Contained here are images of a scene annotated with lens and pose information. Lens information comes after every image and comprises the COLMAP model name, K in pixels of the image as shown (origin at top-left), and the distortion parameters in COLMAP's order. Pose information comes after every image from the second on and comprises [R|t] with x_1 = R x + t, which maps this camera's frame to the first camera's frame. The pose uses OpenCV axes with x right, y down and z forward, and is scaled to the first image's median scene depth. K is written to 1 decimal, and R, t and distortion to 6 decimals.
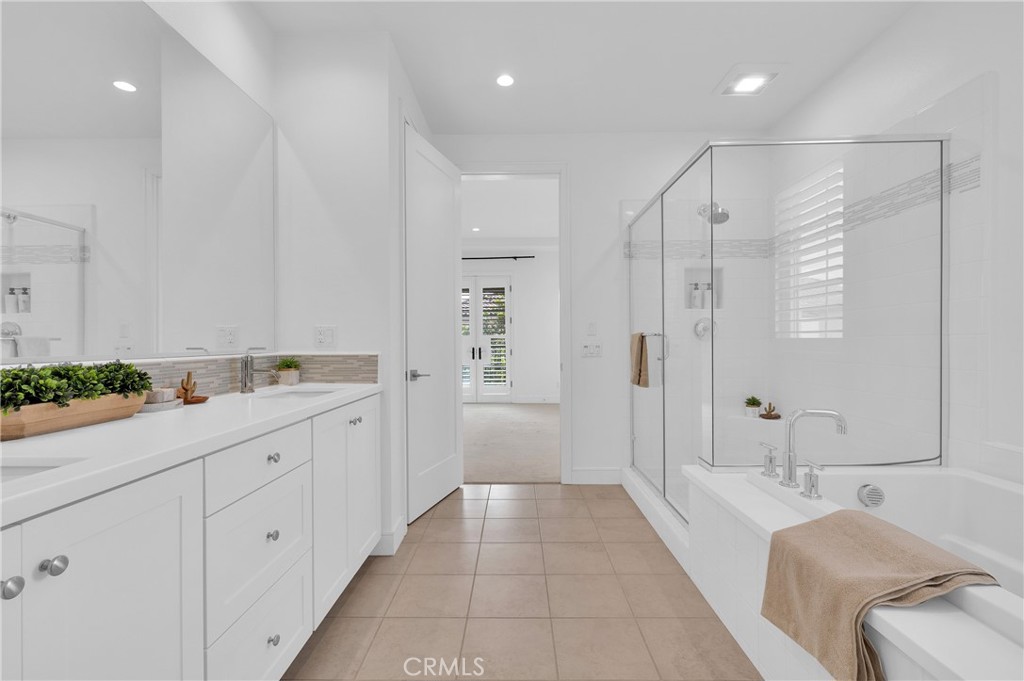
lens RADIAL K [[455.9, 0, 512.0], [0, 455.9, 340.5], [0, 0, 1]] dist [-0.000952, 0.000022]
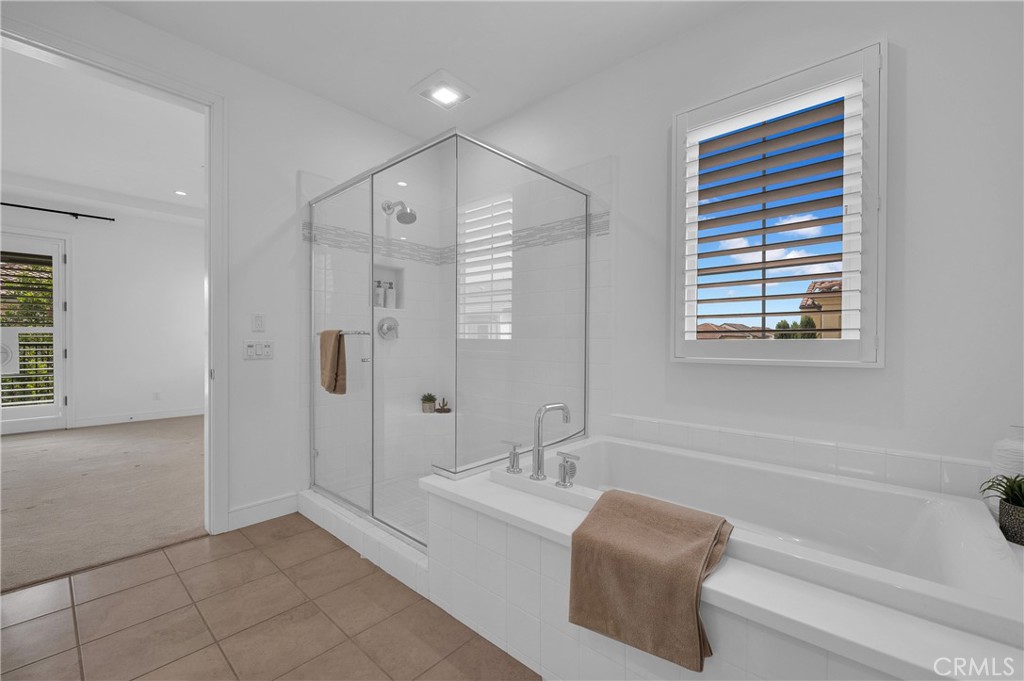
lens RADIAL K [[426.0, 0, 512.0], [0, 426.0, 340.5], [0, 0, 1]] dist [0.000912, 0.000096]
pose [[0.658955, 0.011358, 0.752097, -0.111577], [-0.012783, 0.999911, -0.003901, 0.001318], [-0.752074, -0.007044, 0.659041, 0.242996]]
